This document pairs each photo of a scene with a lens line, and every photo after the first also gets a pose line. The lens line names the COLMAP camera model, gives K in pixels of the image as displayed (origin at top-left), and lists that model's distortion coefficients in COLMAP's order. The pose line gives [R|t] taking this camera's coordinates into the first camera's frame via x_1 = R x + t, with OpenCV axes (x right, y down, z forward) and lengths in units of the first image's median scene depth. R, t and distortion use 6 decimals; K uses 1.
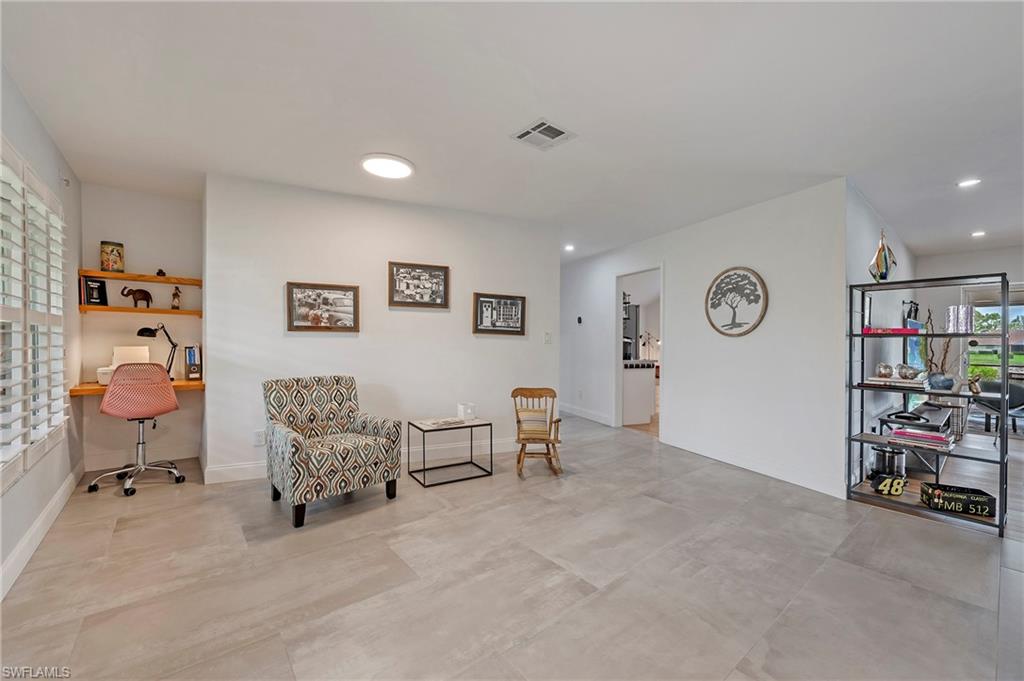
lens RADIAL K [[414.0, 0, 511.7], [0, 414.0, 341.1], [0, 0, 1]] dist [-0.007673, 0.000163]
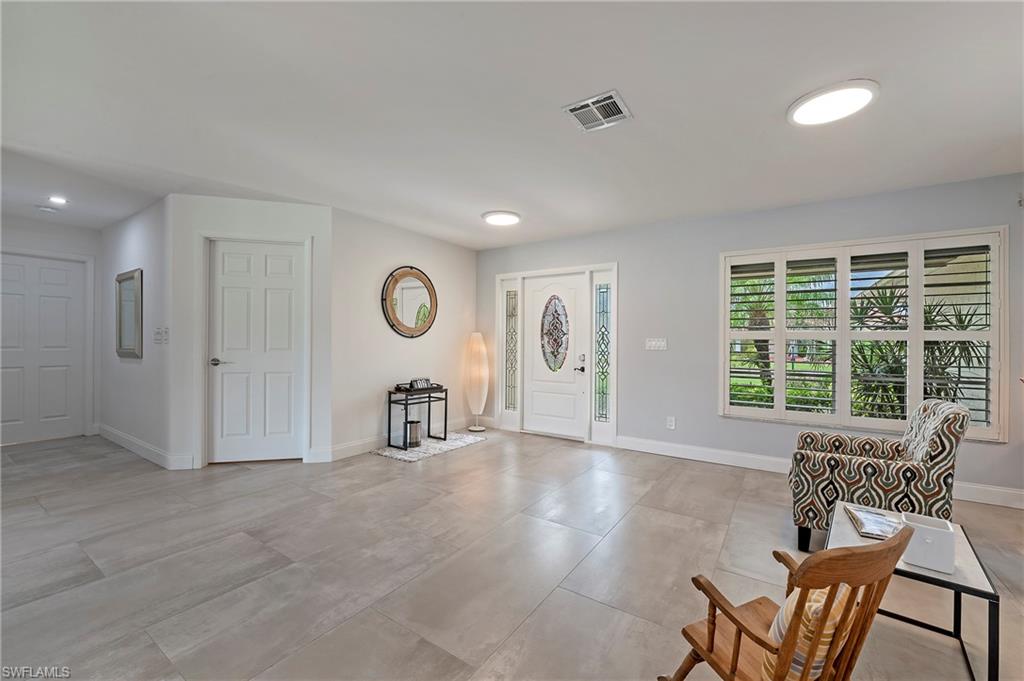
lens RADIAL K [[414.0, 0, 512.8], [0, 414.0, 344.0], [0, 0, 1]] dist [-0.007673, 0.000163]
pose [[-0.956615, -0.024029, -0.290363, 0.537335], [-0.024912, 0.999689, -0.000657, 0.007083], [0.290289, 0.006605, -0.956916, 1.897954]]
